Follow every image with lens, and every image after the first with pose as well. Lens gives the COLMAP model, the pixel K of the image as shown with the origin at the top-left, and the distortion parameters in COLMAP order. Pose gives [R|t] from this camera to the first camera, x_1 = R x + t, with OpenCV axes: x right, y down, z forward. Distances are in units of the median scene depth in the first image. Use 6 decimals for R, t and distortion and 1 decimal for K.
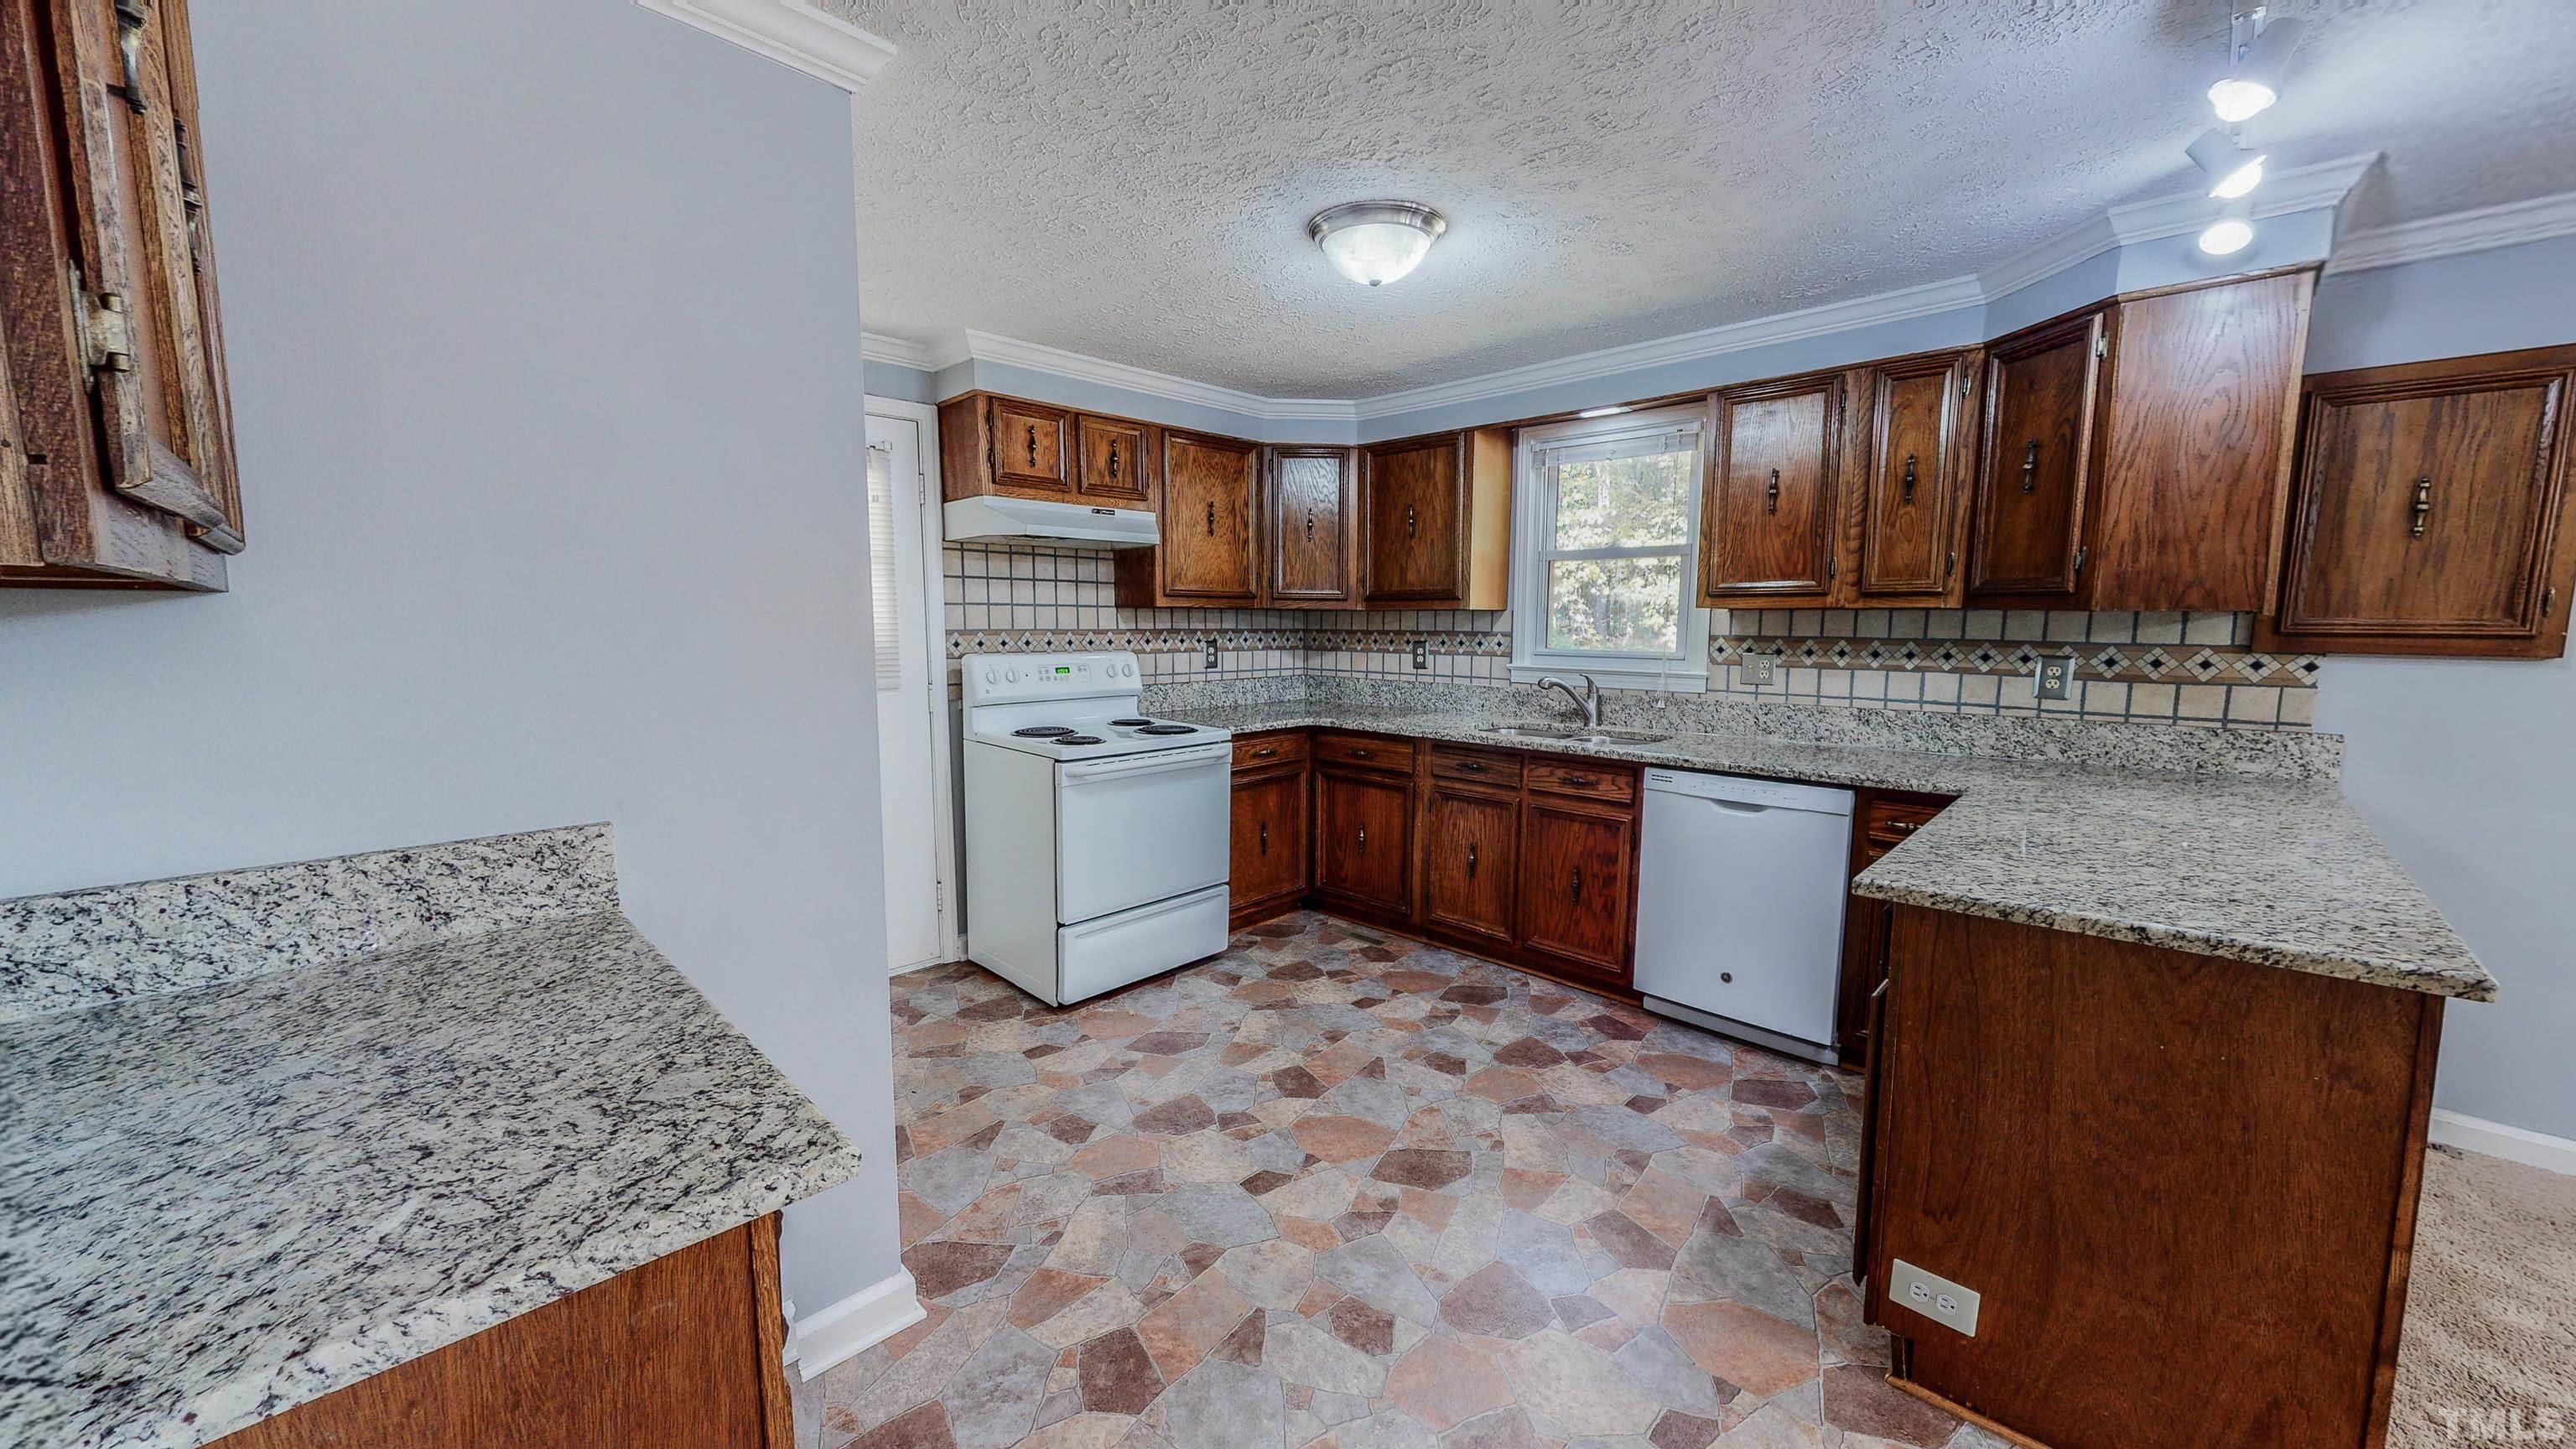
lens RADIAL K [[944.1, 0, 1288.2], [0, 944.1, 727.7], [0, 0, 1]] dist [0.000154, -0.000107]
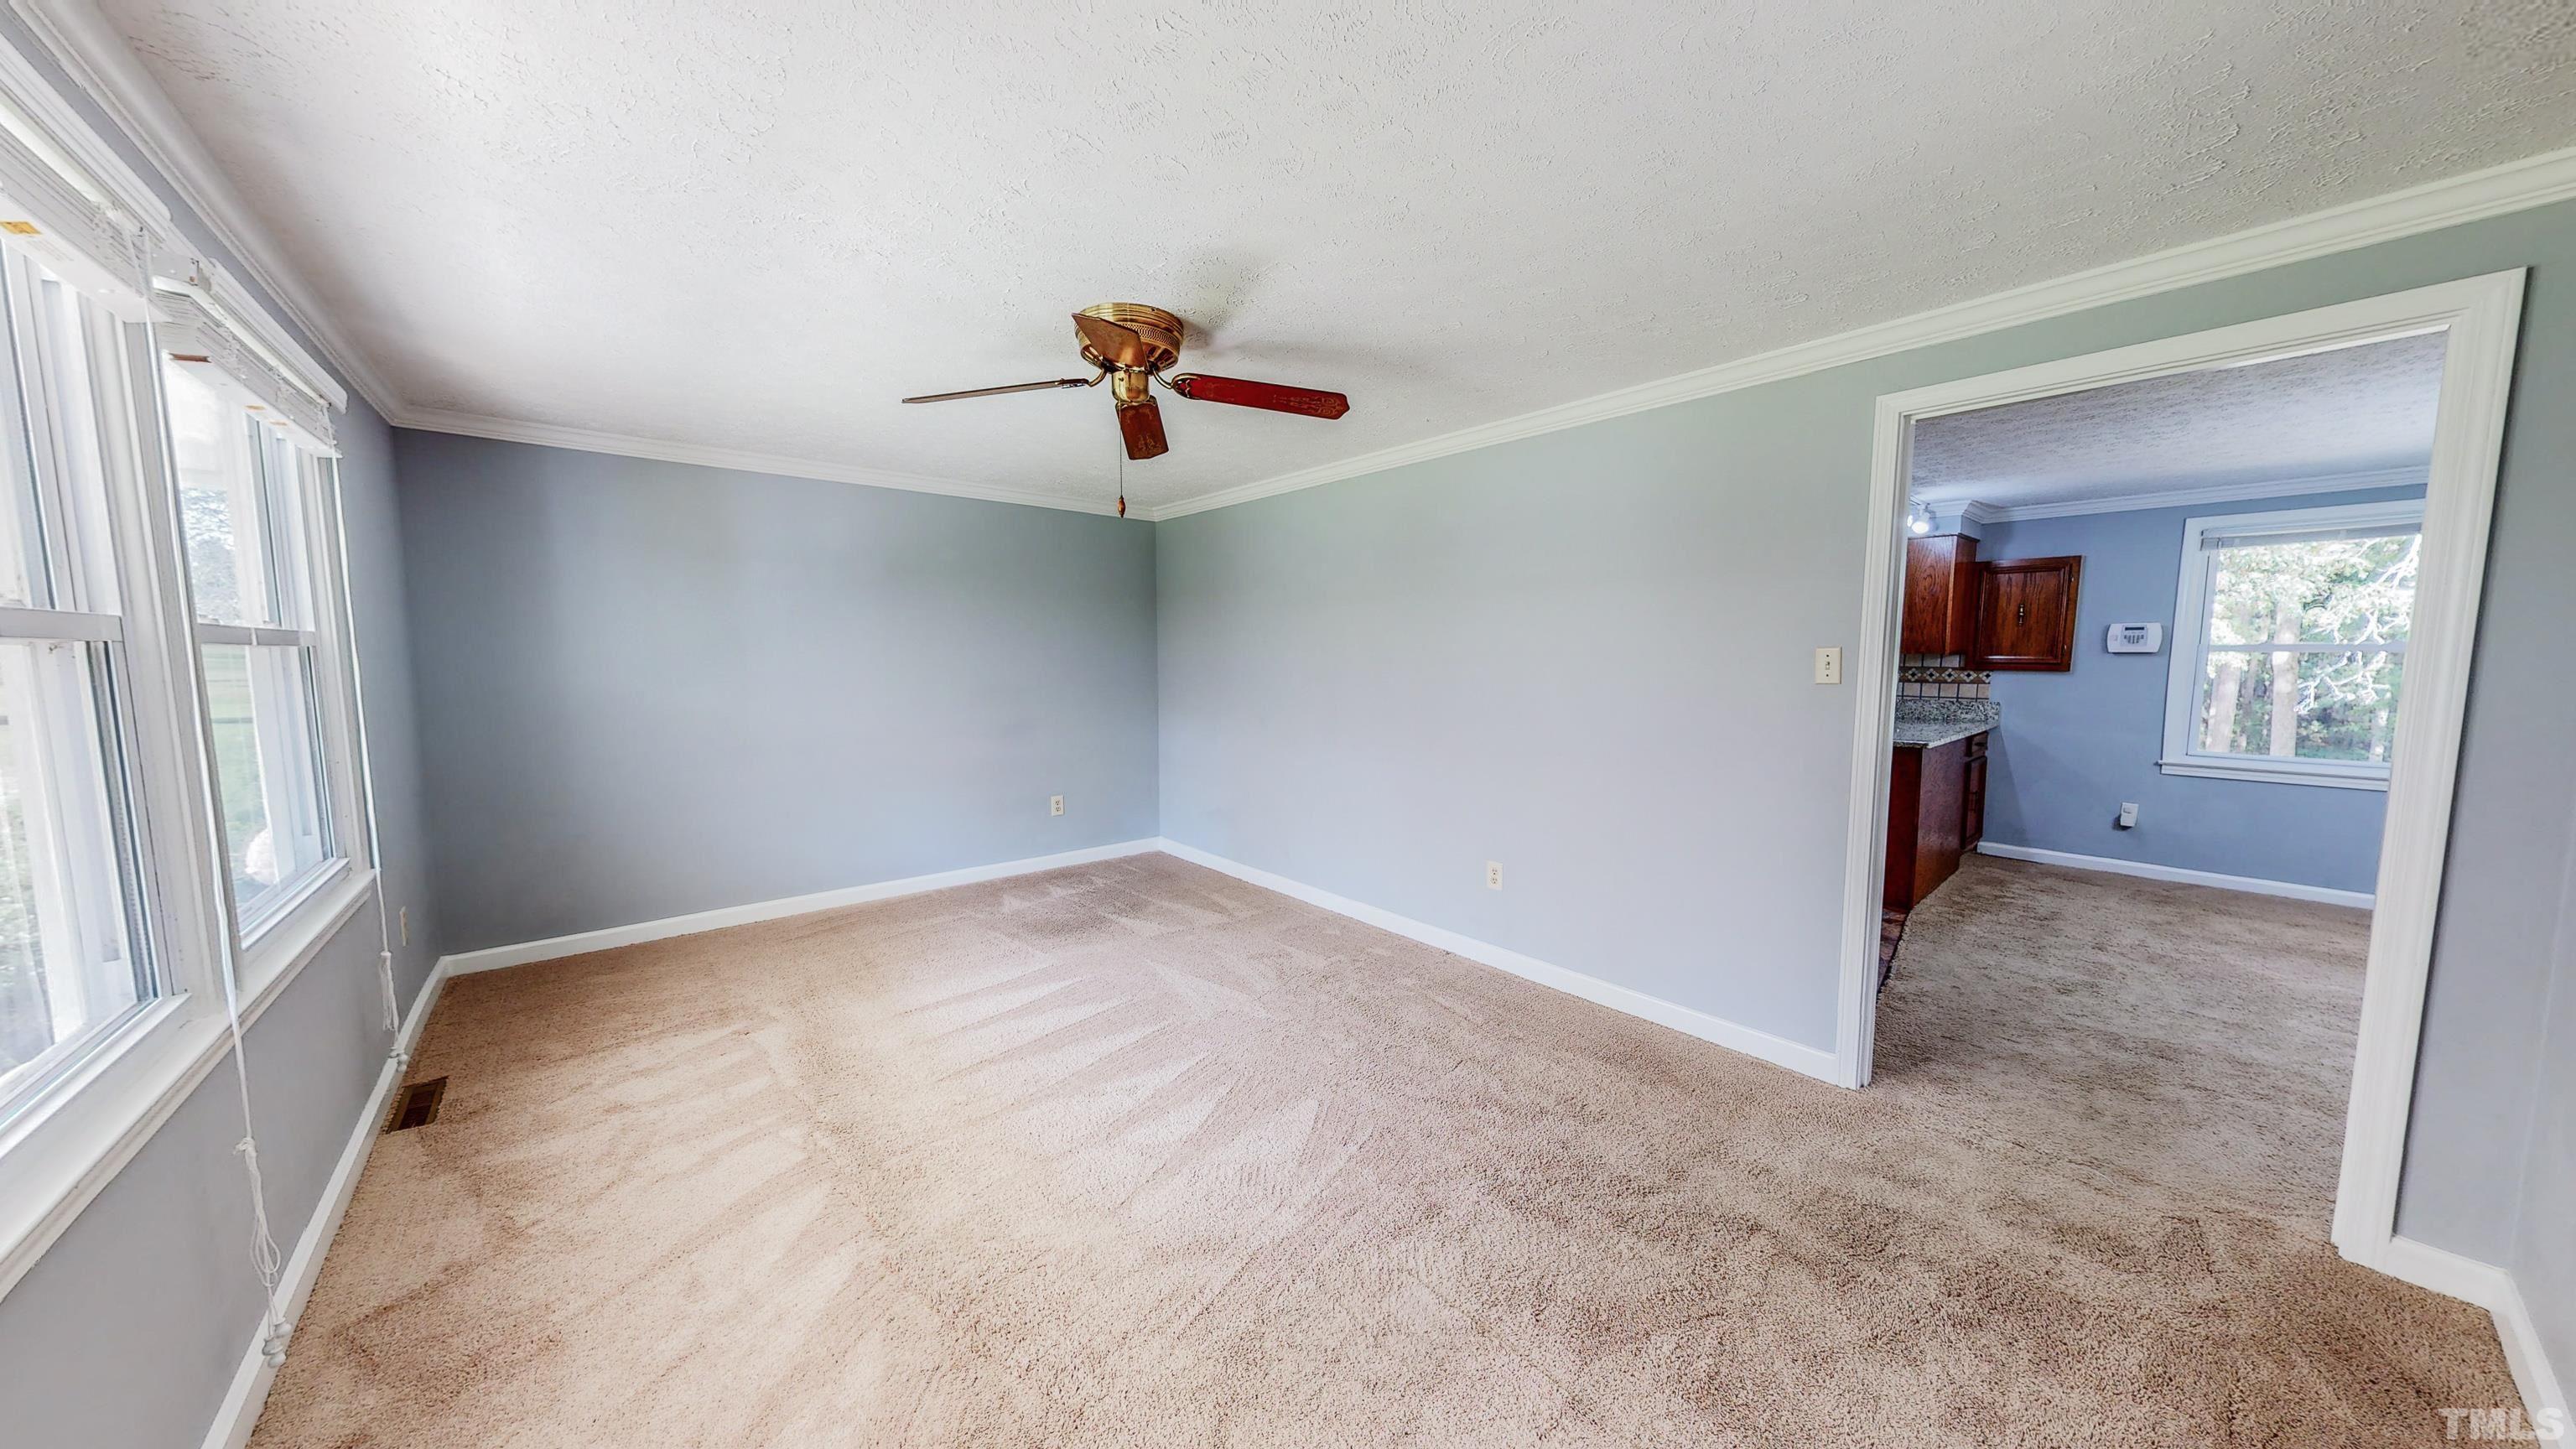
lens RADIAL K [[813.5, 0, 1288.4], [0, 813.5, 727.0], [0, 0, 1]] dist [-0.000022, -0.000100]
pose [[0.995275, 0.009739, -0.096603, -0.434410], [-0.012359, 0.999571, -0.026560, 0.117955], [0.096303, 0.027629, 0.994969, -1.028774]]
